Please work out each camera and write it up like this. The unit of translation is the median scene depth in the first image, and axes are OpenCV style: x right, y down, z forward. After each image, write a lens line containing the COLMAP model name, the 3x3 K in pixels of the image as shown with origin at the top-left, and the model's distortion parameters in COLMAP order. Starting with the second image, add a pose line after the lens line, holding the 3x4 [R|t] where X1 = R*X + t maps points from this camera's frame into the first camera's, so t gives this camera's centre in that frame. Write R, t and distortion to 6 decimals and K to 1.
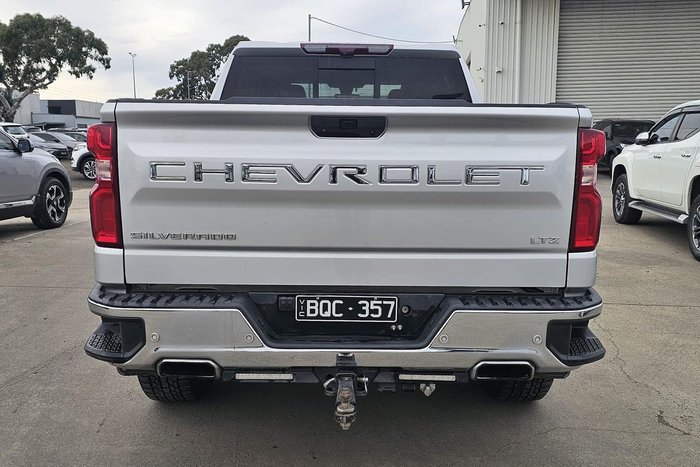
lens RADIAL K [[649.5, 0, 346.5], [0, 649.5, 234.8], [0, 0, 1]] dist [0.070413, 0.000000]
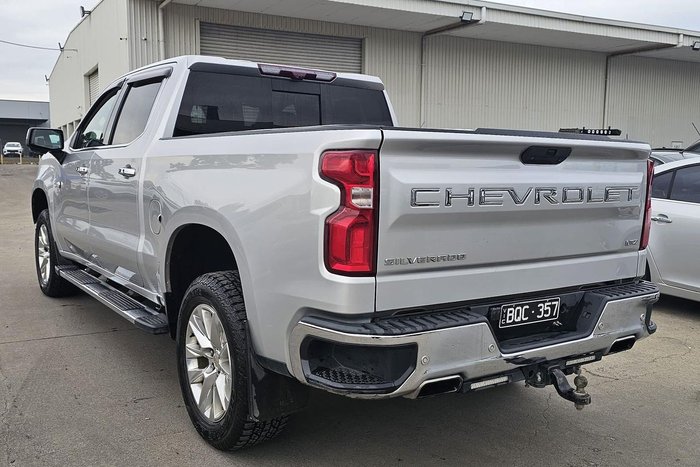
lens RADIAL K [[674.8, 0, 346.3], [0, 674.8, 232.7], [0, 0, 1]] dist [0.033470, 0.000000]
pose [[0.828568, -0.051641, 0.557502, -0.929967], [0.070815, 0.997407, -0.012856, -0.034423], [-0.555393, 0.050132, 0.830076, 0.178511]]
